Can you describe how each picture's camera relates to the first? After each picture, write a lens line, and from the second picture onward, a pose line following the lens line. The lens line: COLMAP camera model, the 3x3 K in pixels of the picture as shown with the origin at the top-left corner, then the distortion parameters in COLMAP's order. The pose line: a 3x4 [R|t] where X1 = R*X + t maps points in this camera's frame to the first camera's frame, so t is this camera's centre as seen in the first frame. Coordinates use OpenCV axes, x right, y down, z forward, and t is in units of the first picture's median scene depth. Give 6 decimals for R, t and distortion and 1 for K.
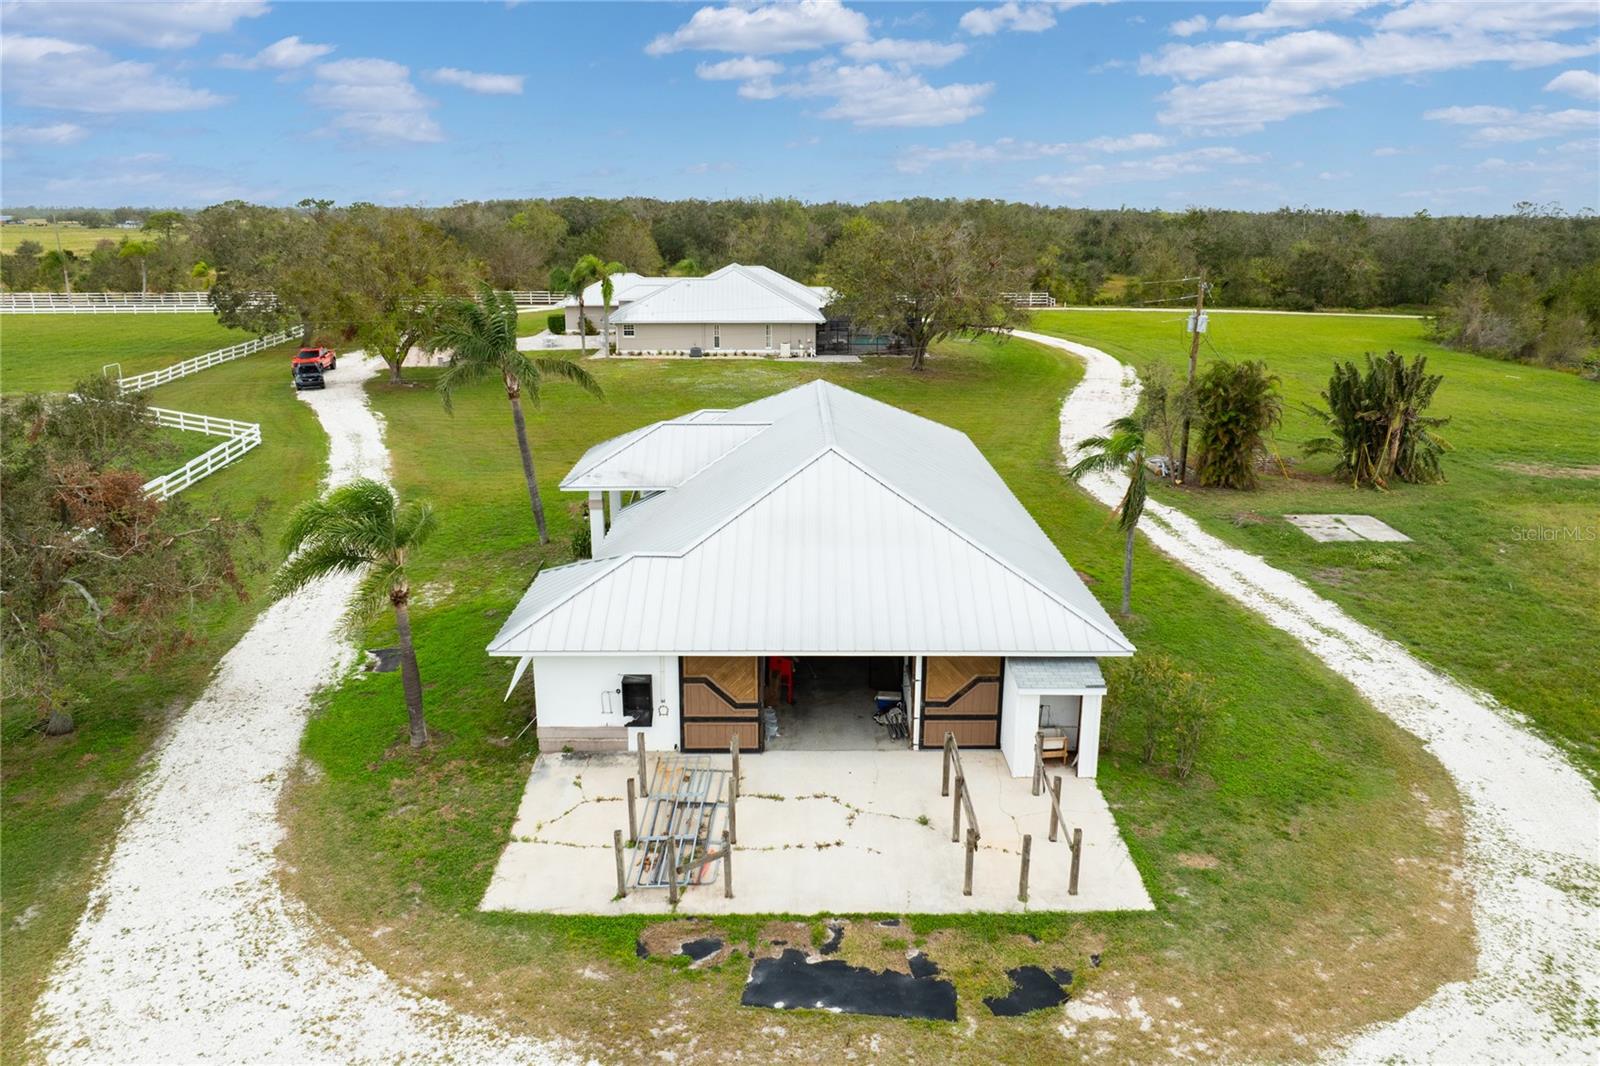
lens RADIAL K [[1126.1, 0, 799.3], [0, 1126.1, 493.8], [0, 0, 1]] dist [-0.039992, -0.001607]
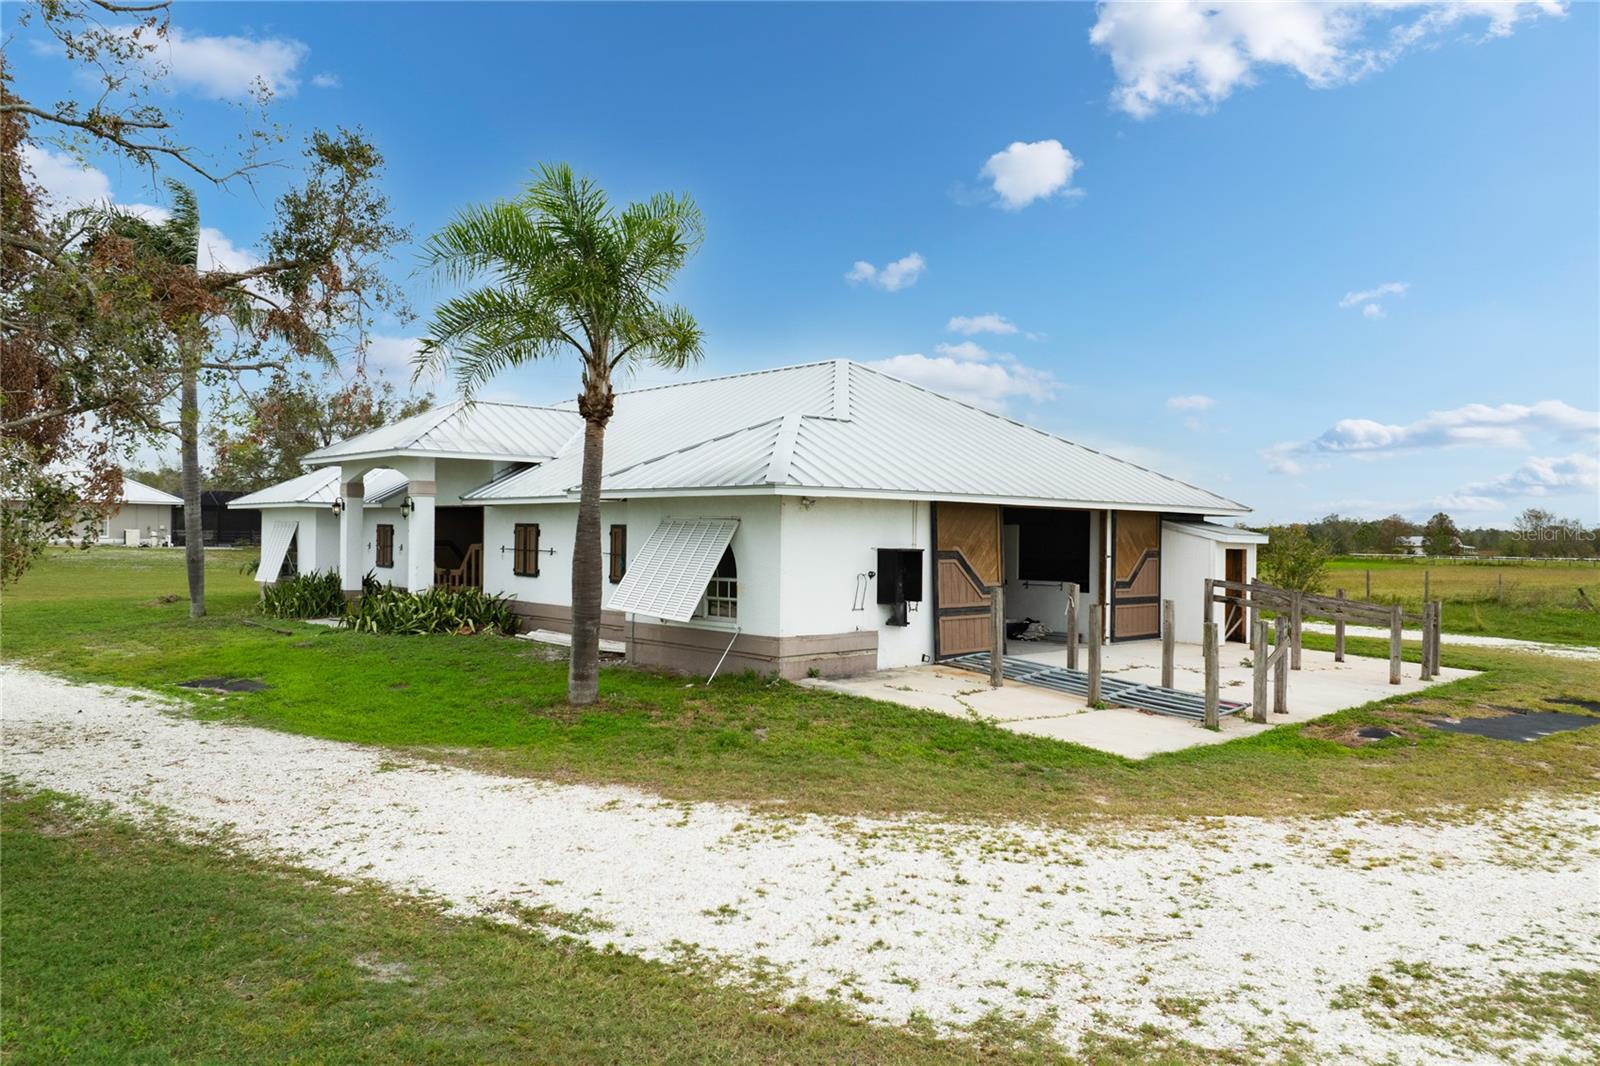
lens RADIAL K [[1126.1, 0, 799.3], [0, 1126.1, 493.8], [0, 0, 1]] dist [-0.039992, -0.001607]
pose [[0.740879, 0.030865, 0.670929, -0.654733], [0.152974, 0.964933, -0.213314, 0.267154], [-0.653986, 0.260674, 0.710177, 0.525378]]
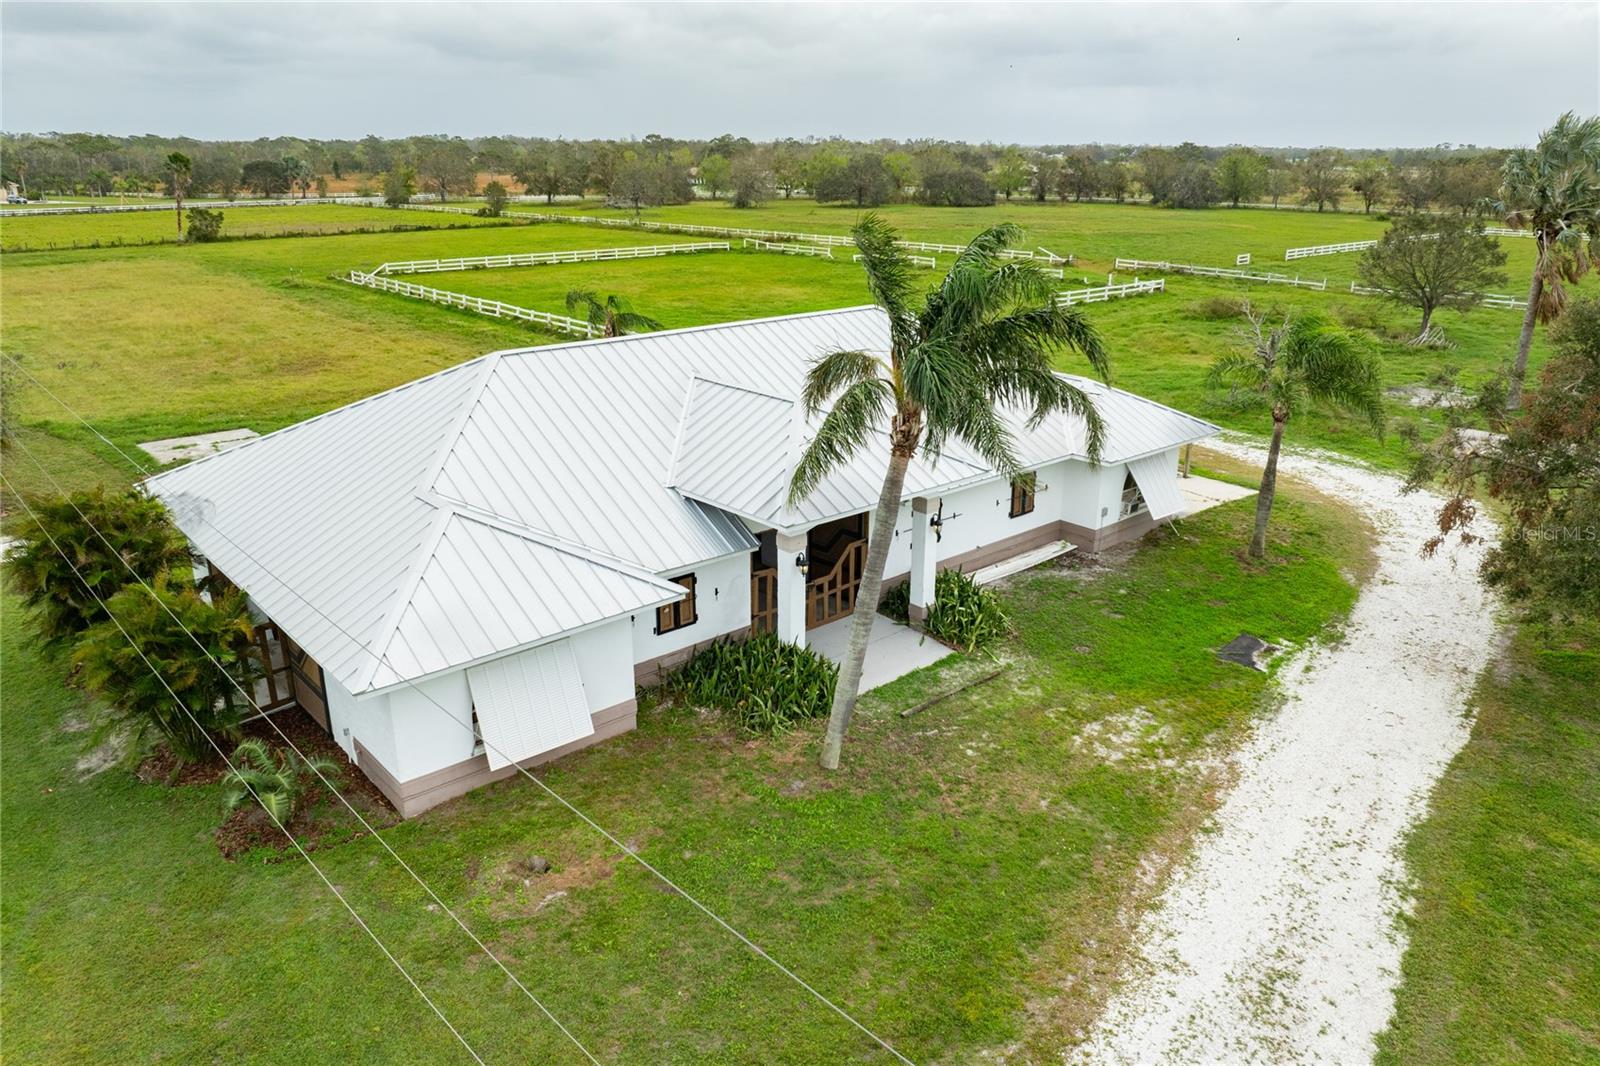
lens RADIAL K [[1143.0, 0, 818.7], [0, 1143.0, 531.4], [0, 0, 1]] dist [-0.034391, -0.003965]
pose [[-0.664673, -0.251805, 0.703423, -0.887839], [0.172812, 0.864150, 0.472632, -0.446231], [-0.726874, 0.435706, -0.530862, 2.005867]]
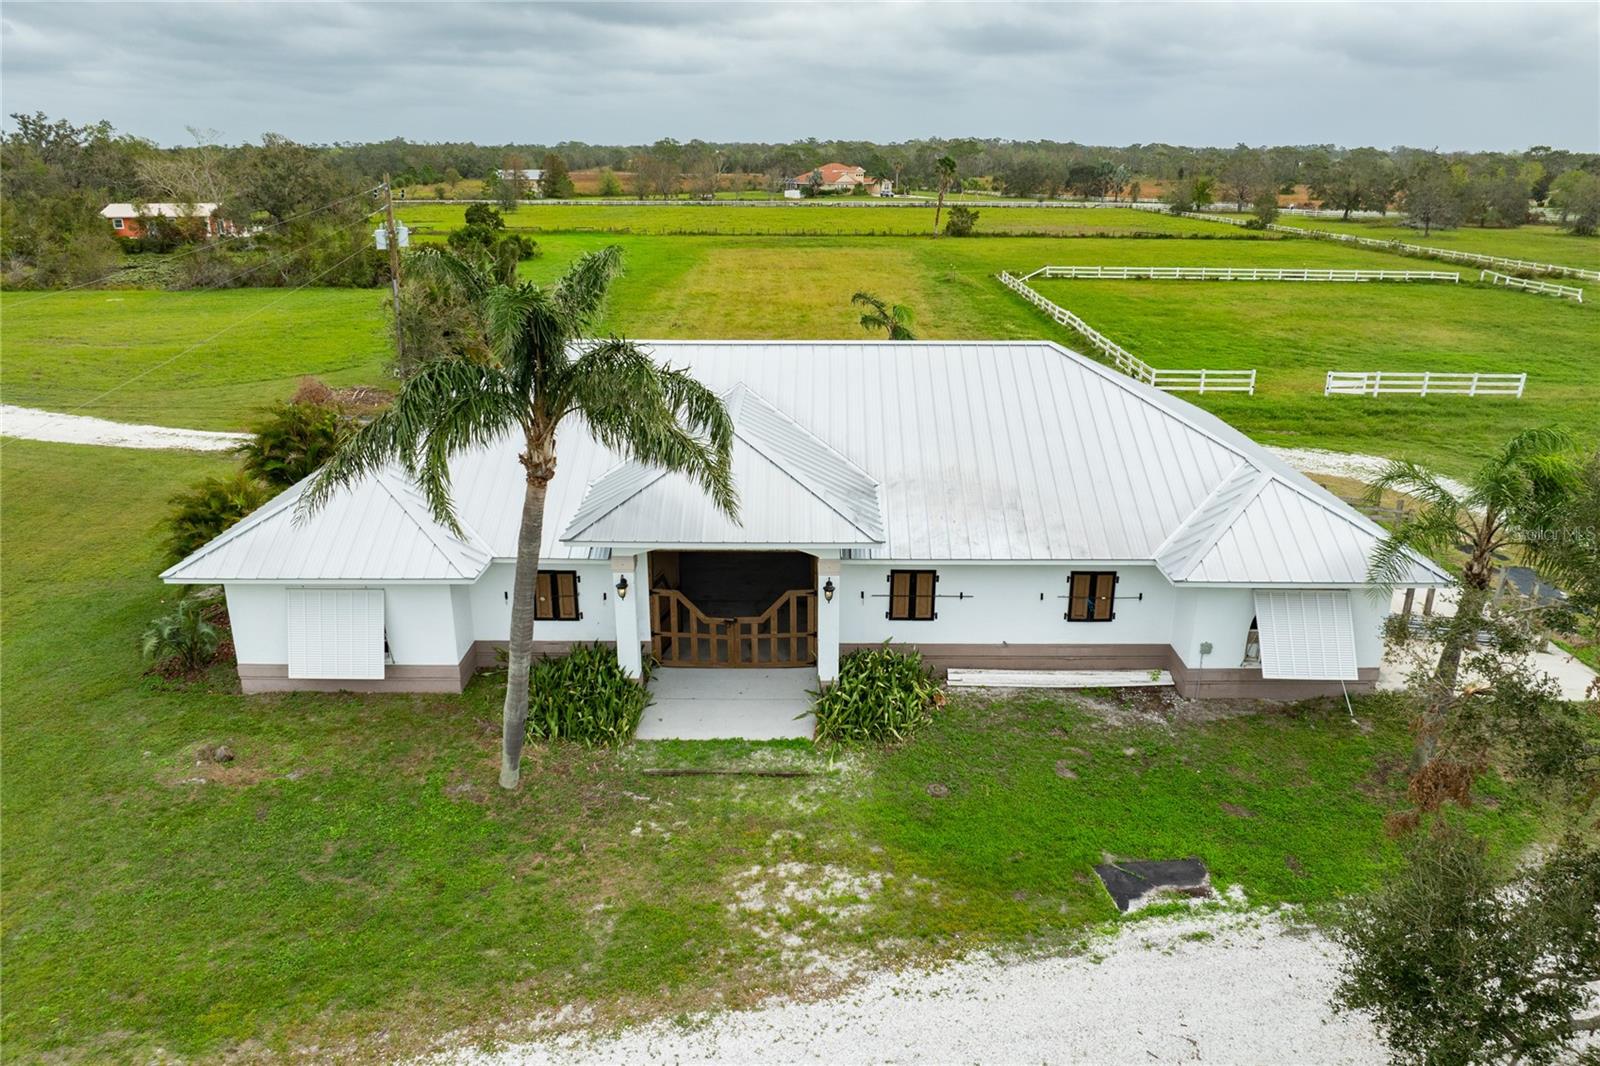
lens RADIAL K [[1144.1, 0, 799.2], [0, 1144.1, 514.7], [0, 0, 1]] dist [-0.032575, -0.023320]
pose [[0.017113, -0.313728, 0.949359, -1.055293], [0.242635, 0.922419, 0.300452, -0.284330], [-0.969967, 0.225206, 0.091906, 1.342035]]
